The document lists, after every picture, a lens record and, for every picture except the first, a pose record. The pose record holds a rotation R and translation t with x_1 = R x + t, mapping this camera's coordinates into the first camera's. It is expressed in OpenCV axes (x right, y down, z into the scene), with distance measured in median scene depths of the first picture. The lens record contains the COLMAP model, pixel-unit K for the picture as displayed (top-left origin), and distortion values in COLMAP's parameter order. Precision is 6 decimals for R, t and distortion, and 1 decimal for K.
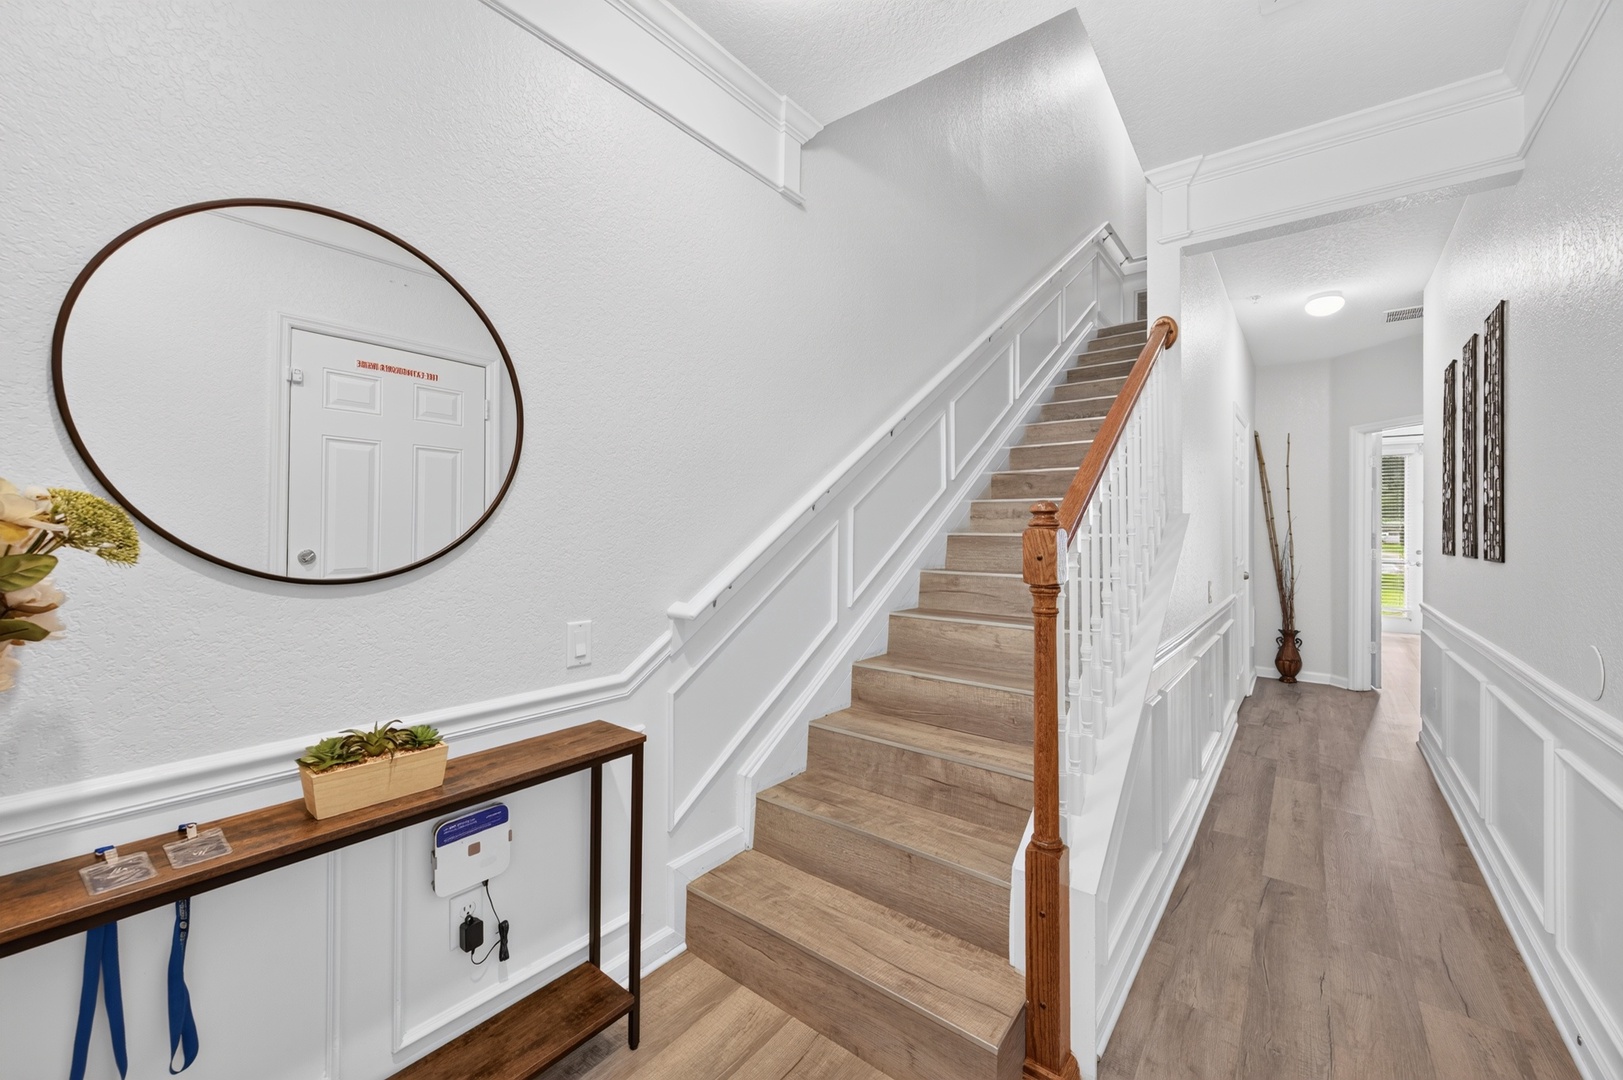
lens RADIAL K [[636.3, 0, 768.1], [0, 636.3, 523.6], [0, 0, 1]] dist [0.007915, -0.002334]
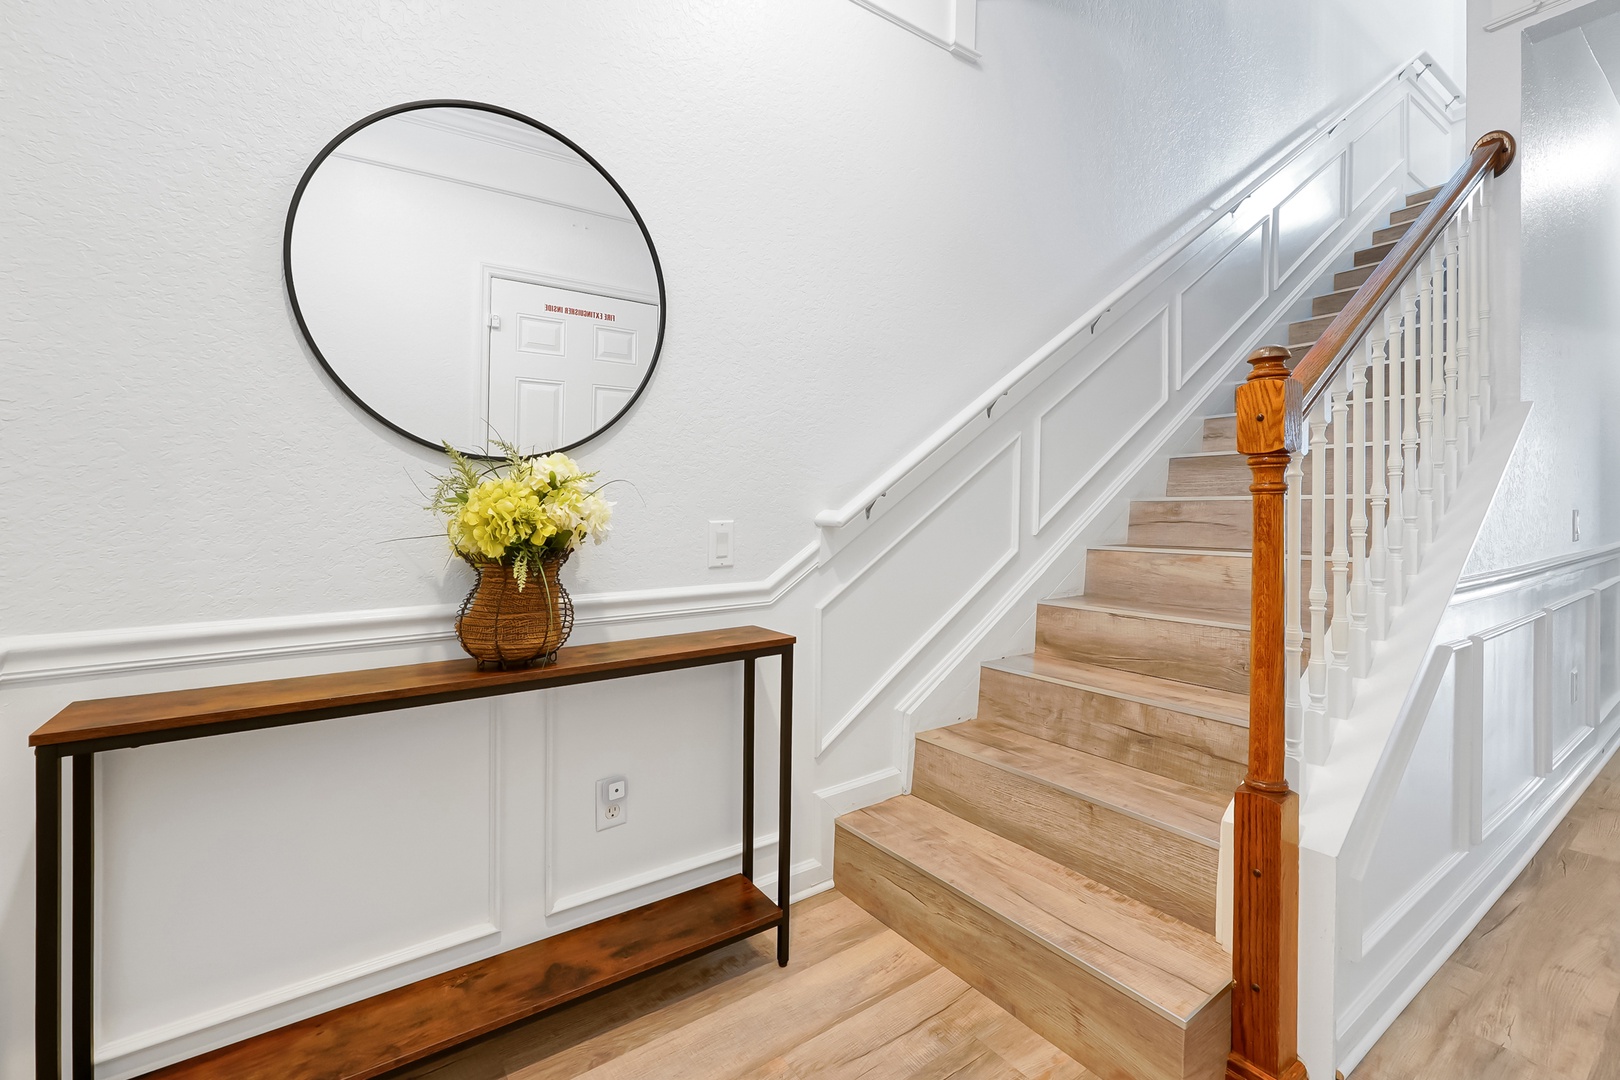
lens RADIAL K [[698.9, 0, 793.3], [0, 698.9, 543.5], [0, 0, 1]] dist [-0.001060, 0.001206]
pose [[0.960689, 0.011062, -0.277406, 0.096548], [-0.008957, 0.999921, 0.008854, 0.170622], [0.277482, -0.006021, 0.960712, 0.015263]]
